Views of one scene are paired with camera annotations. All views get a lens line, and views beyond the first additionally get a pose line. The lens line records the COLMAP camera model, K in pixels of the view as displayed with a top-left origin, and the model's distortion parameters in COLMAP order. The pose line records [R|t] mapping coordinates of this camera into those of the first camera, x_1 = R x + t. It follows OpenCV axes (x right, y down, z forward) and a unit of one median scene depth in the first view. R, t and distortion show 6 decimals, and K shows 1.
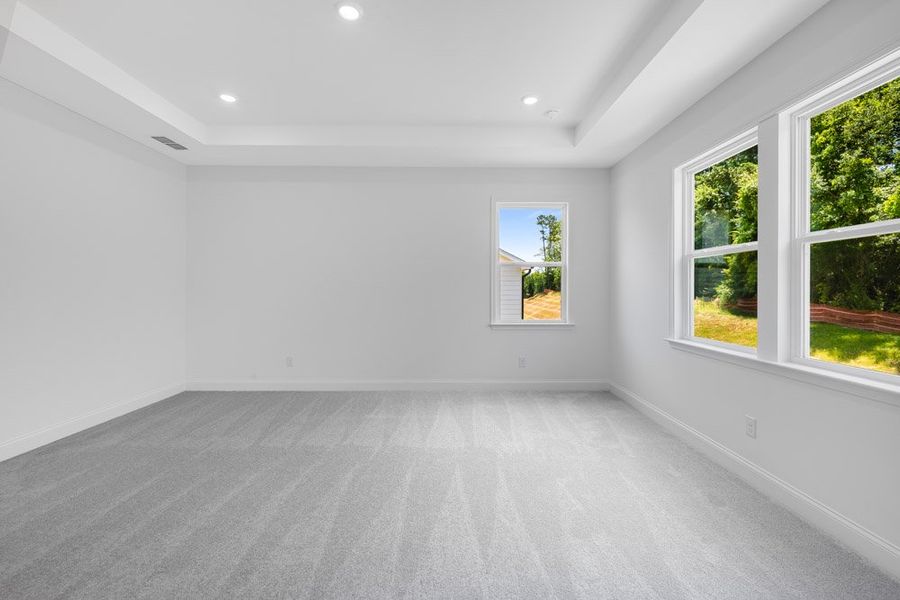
lens RADIAL K [[373.2, 0, 449.2], [0, 373.2, 290.5], [0, 0, 1]] dist [0.000273, -0.000086]
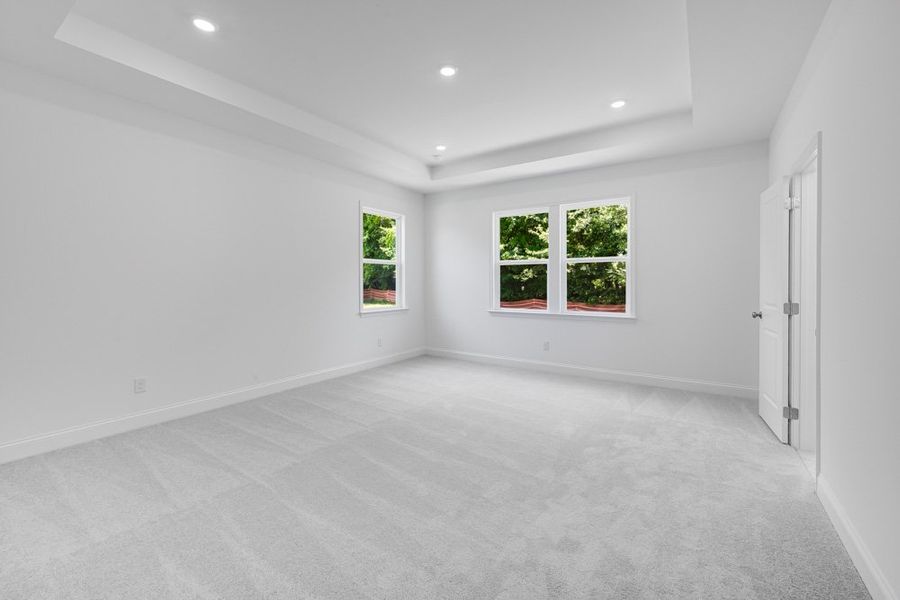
lens RADIAL K [[370.5, 0, 450.2], [0, 370.5, 285.2], [0, 0, 1]] dist [-0.000750, 0.000108]
pose [[0.561879, -0.004465, 0.827207, -0.939856], [0.003853, 0.999989, 0.002780, 0.005977], [-0.827210, 0.001626, 0.561890, 0.184569]]
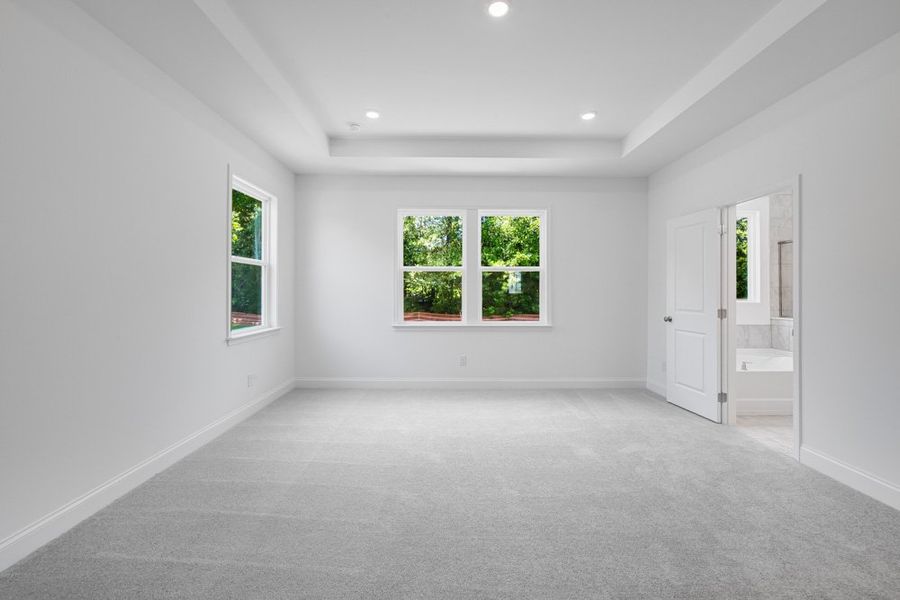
lens RADIAL K [[373.2, 0, 449.2], [0, 373.2, 290.5], [0, 0, 1]] dist [0.000273, -0.000086]
pose [[0.001873, 0.003603, 0.999992, -0.867575], [0.004204, 0.999985, -0.003611, 0.000058], [-0.999989, 0.004211, 0.001858, 0.784940]]
